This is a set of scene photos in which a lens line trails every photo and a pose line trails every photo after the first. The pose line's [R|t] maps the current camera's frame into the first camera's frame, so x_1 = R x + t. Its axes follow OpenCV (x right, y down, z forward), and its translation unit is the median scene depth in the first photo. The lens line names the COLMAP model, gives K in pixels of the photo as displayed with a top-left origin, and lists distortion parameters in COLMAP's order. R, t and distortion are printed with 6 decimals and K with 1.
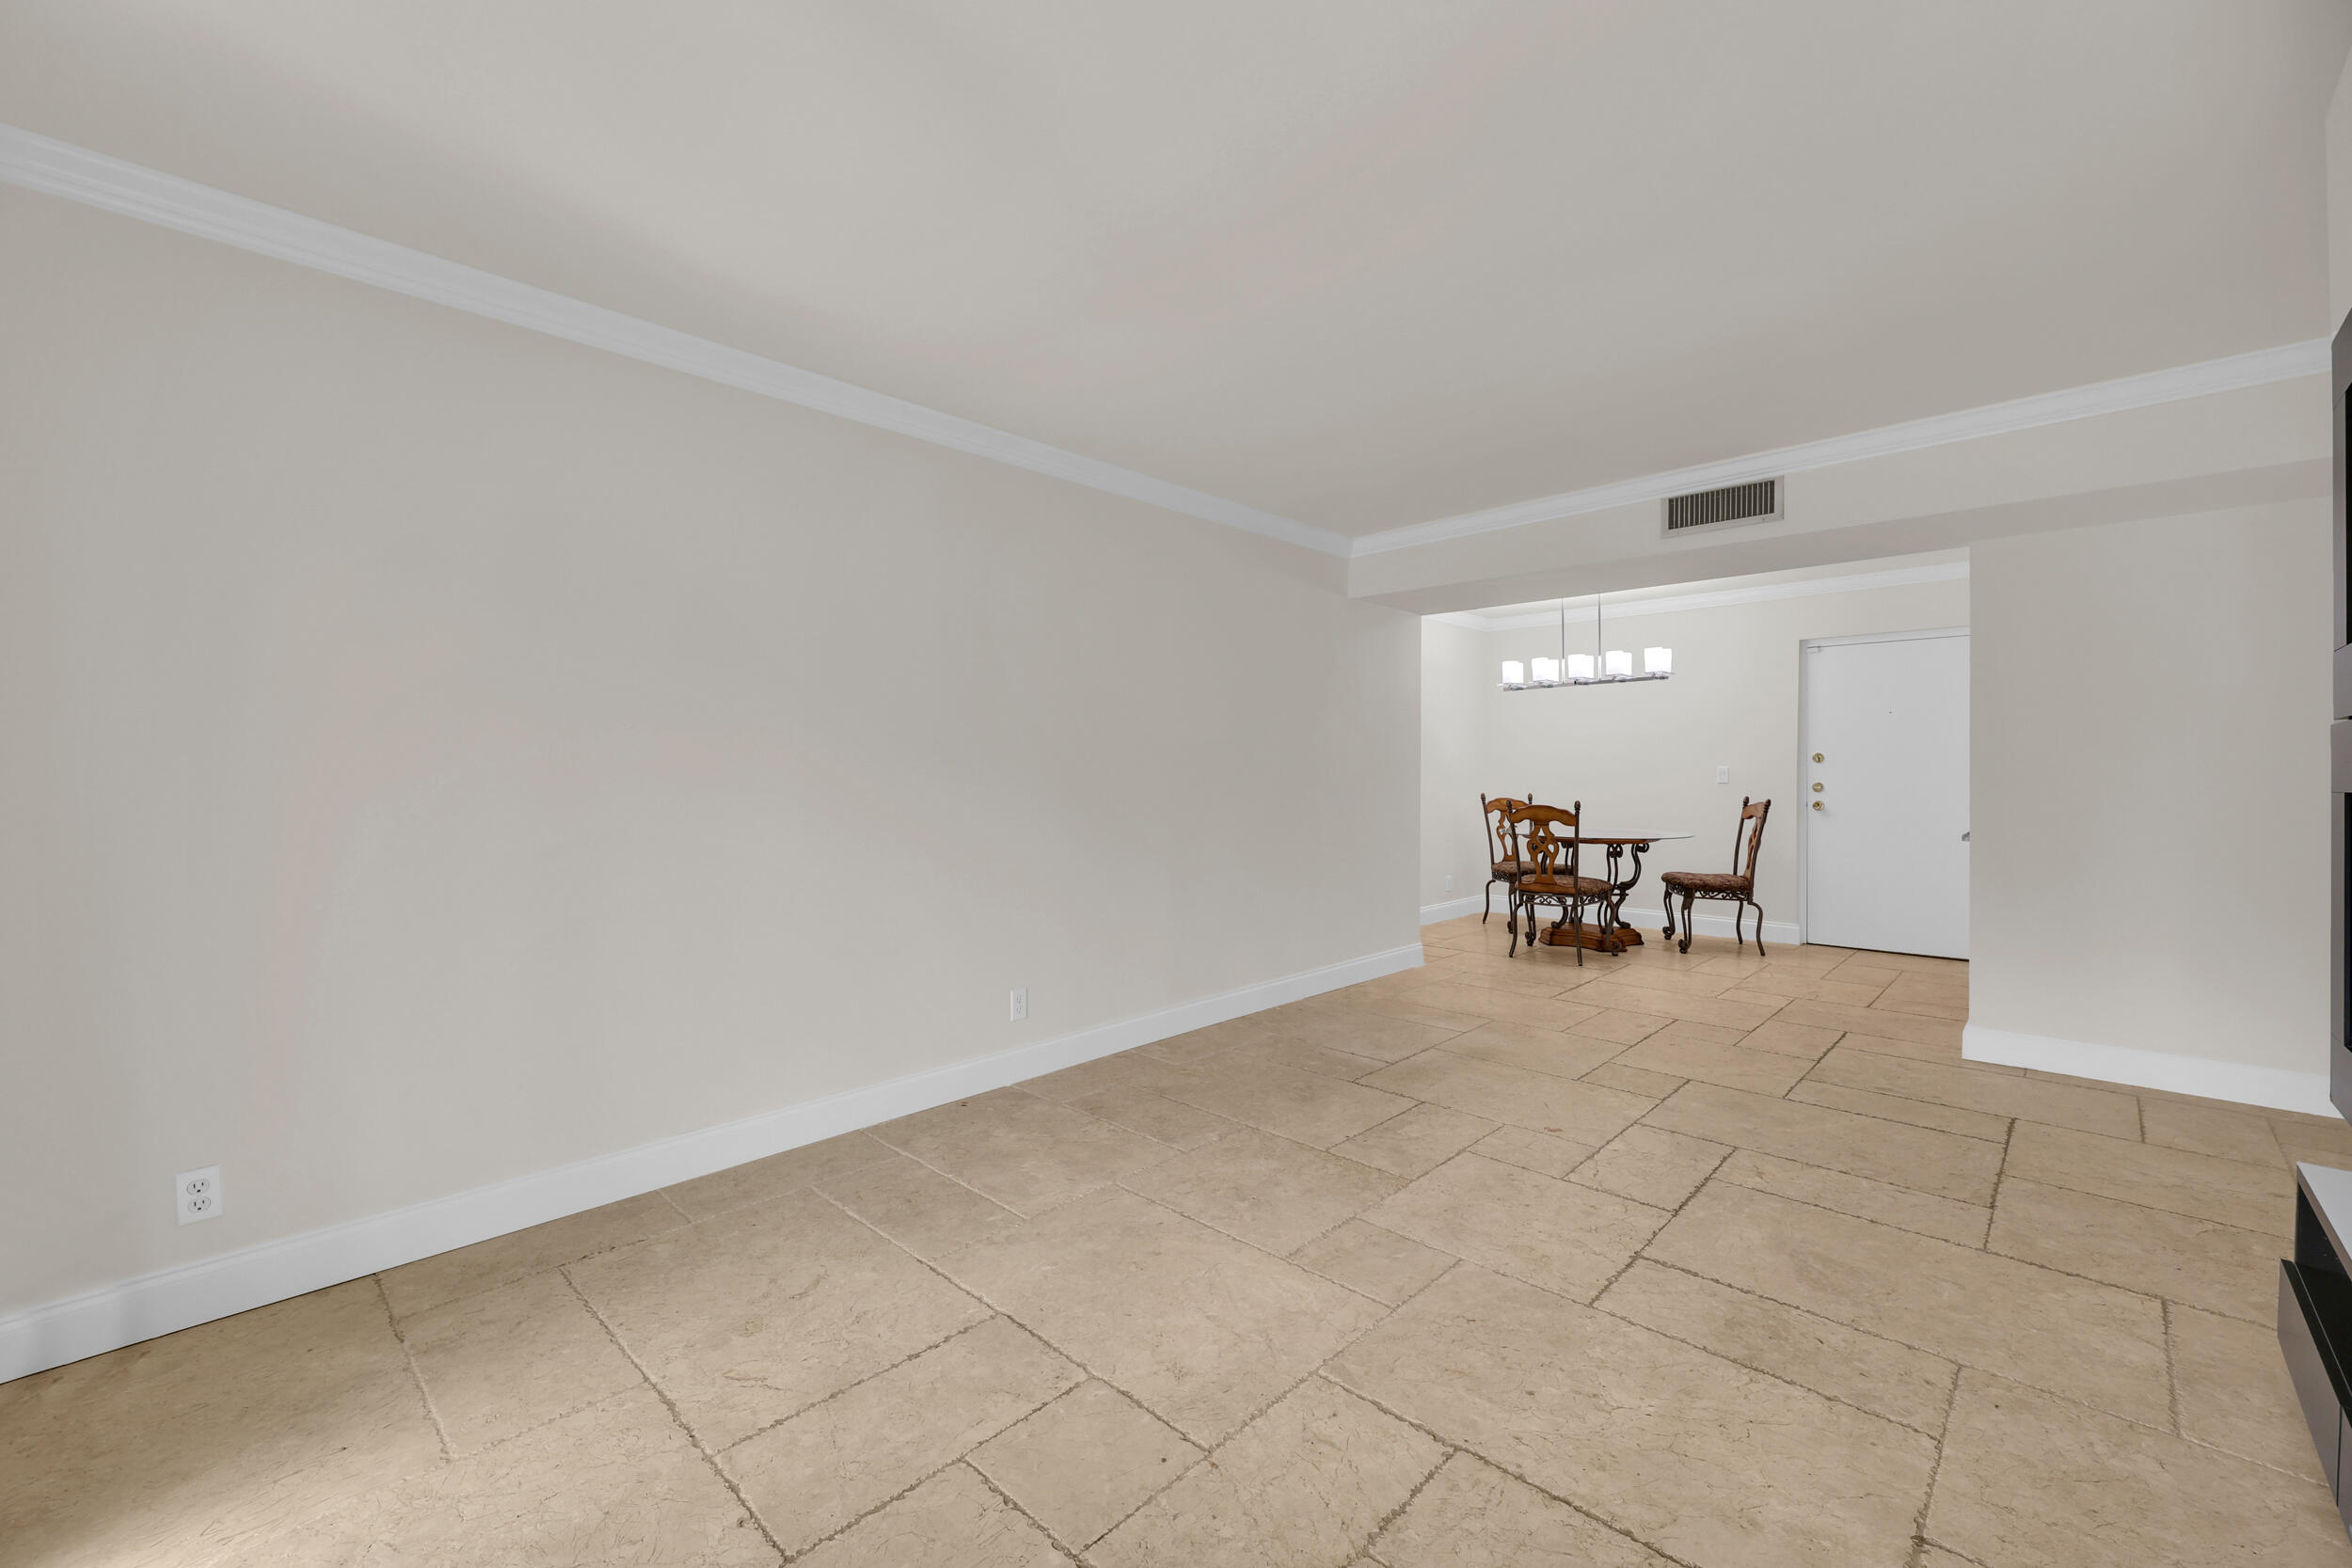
lens RADIAL K [[957.5, 0, 1172.7], [0, 957.5, 780.5], [0, 0, 1]] dist [0.001363, 0.000170]
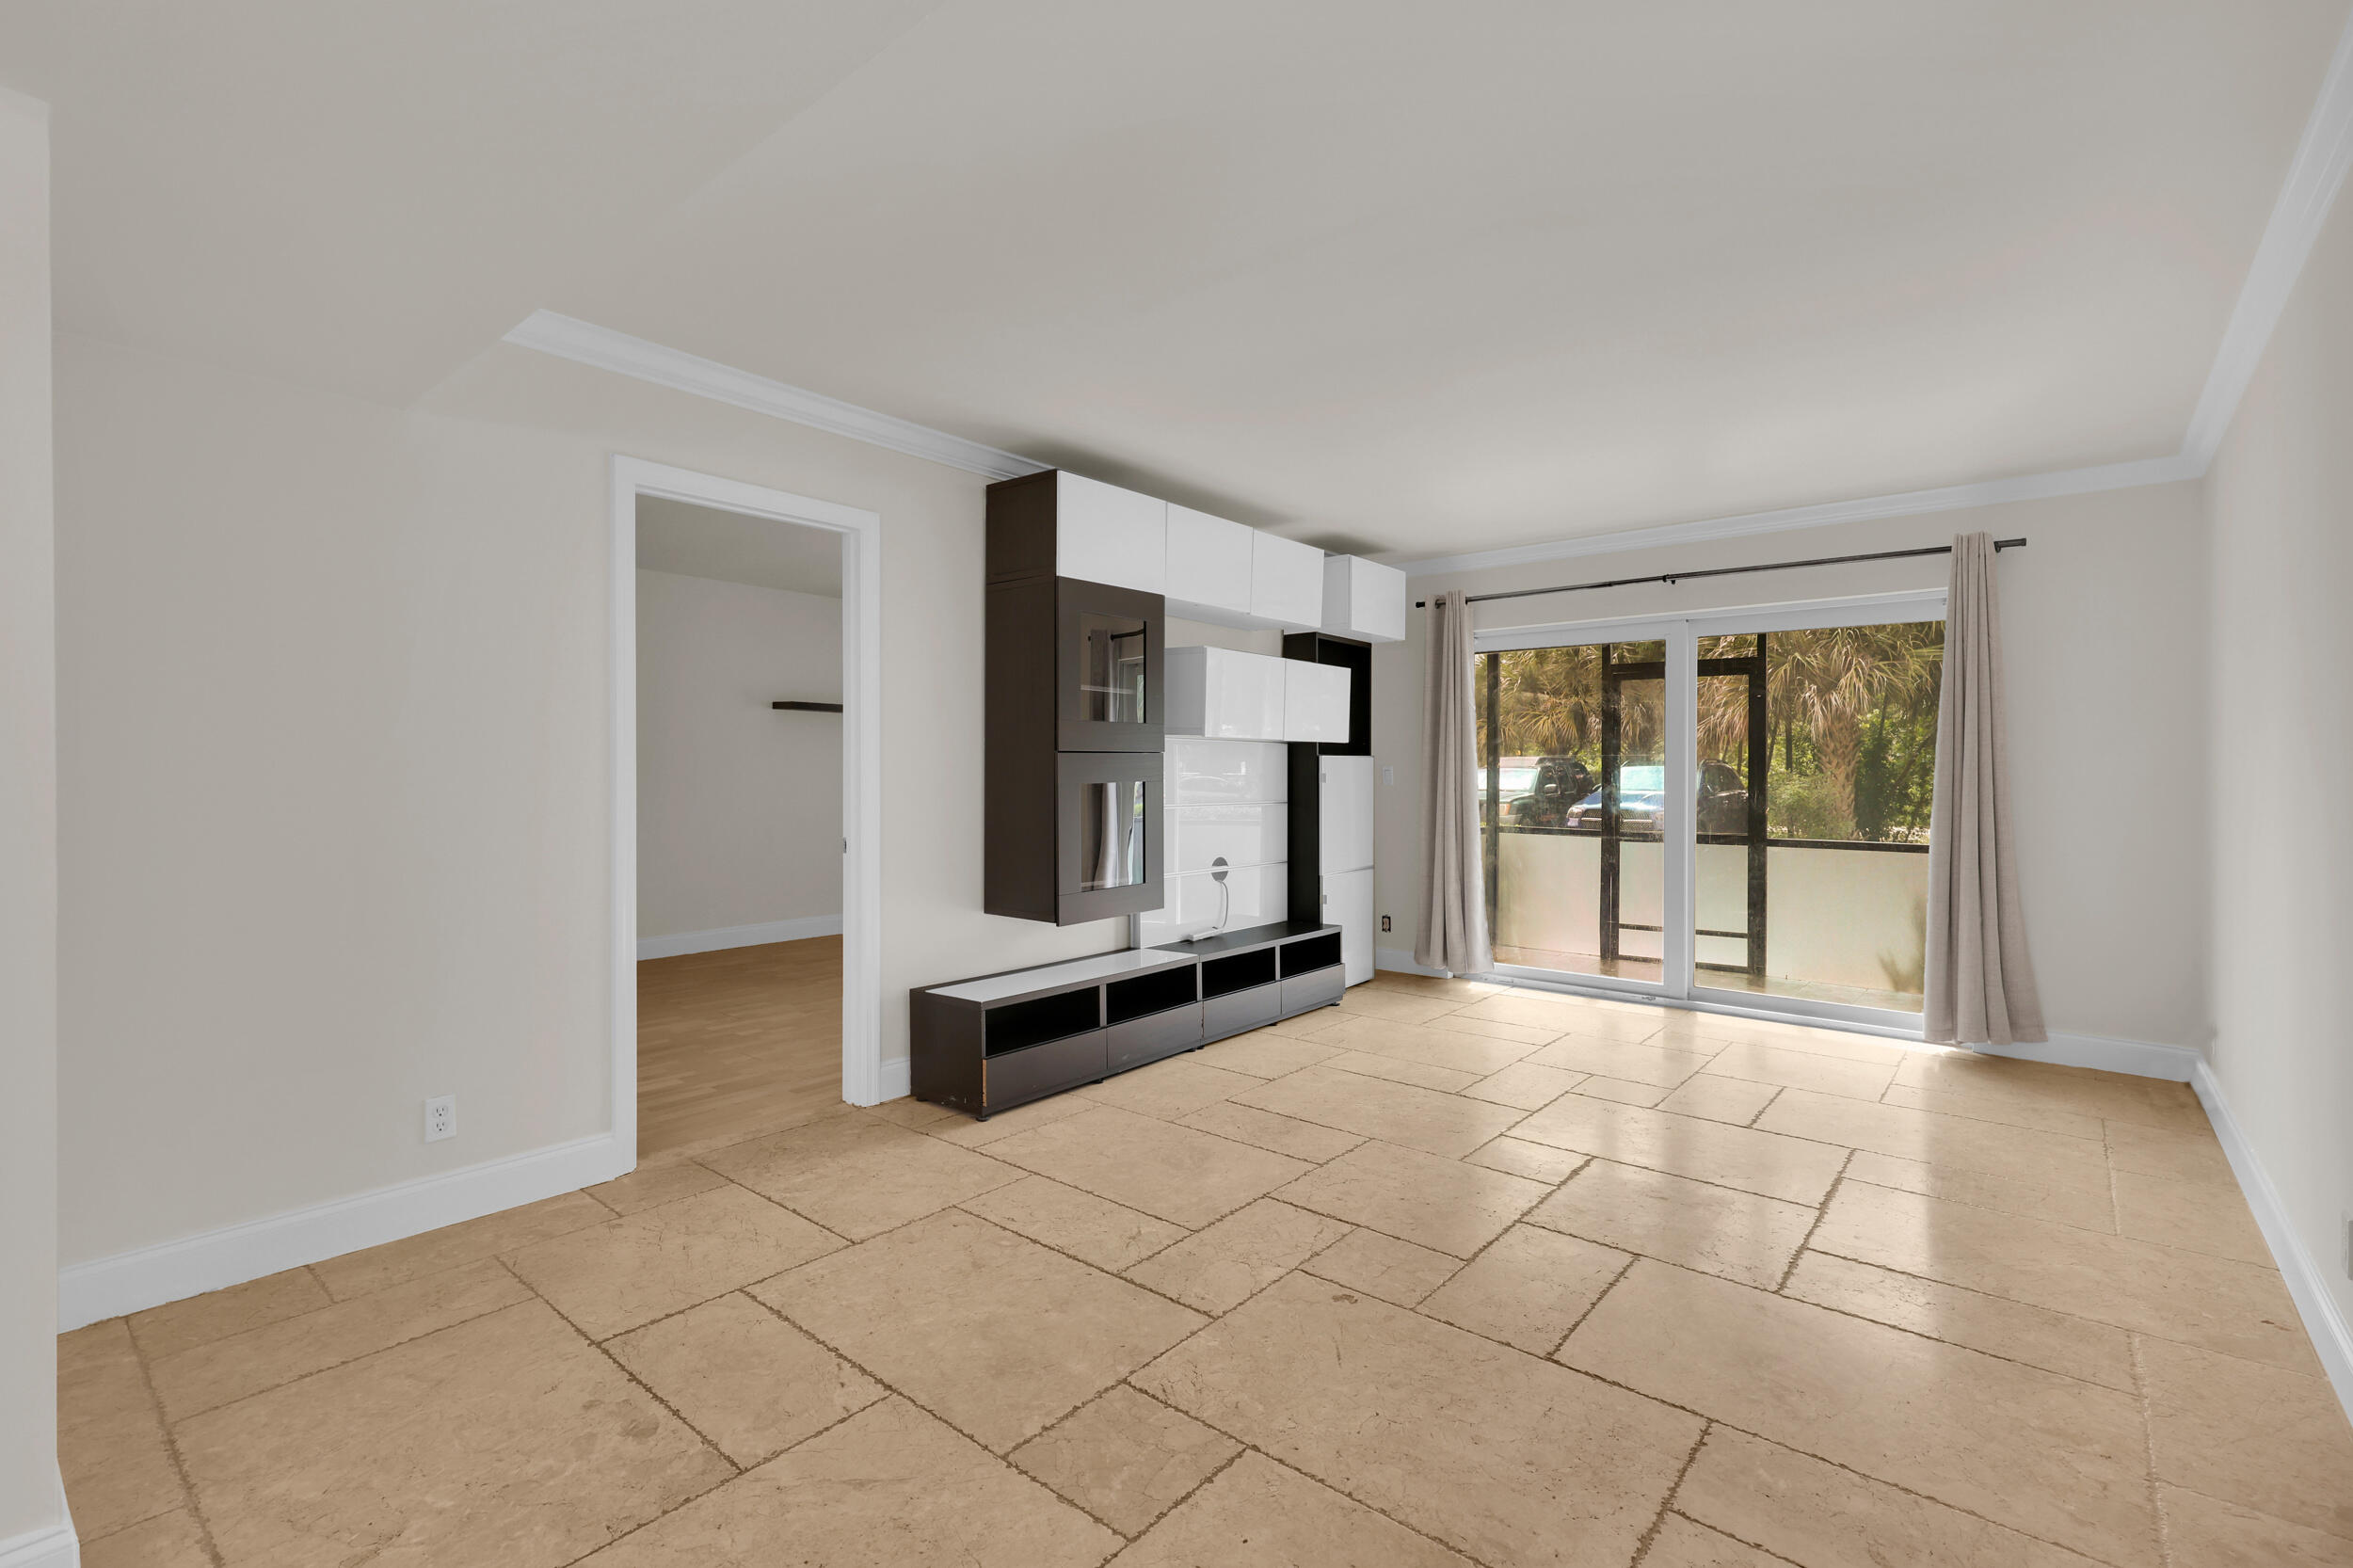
lens RADIAL K [[1063.1, 0, 1169.5], [0, 1063.1, 775.1], [0, 0, 1]] dist [0.001736, 0.000304]
pose [[-0.997846, -0.003490, -0.065505, 0.543784], [-0.004540, 0.999863, 0.015897, -0.022594], [0.065441, 0.016160, -0.997726, 1.654696]]
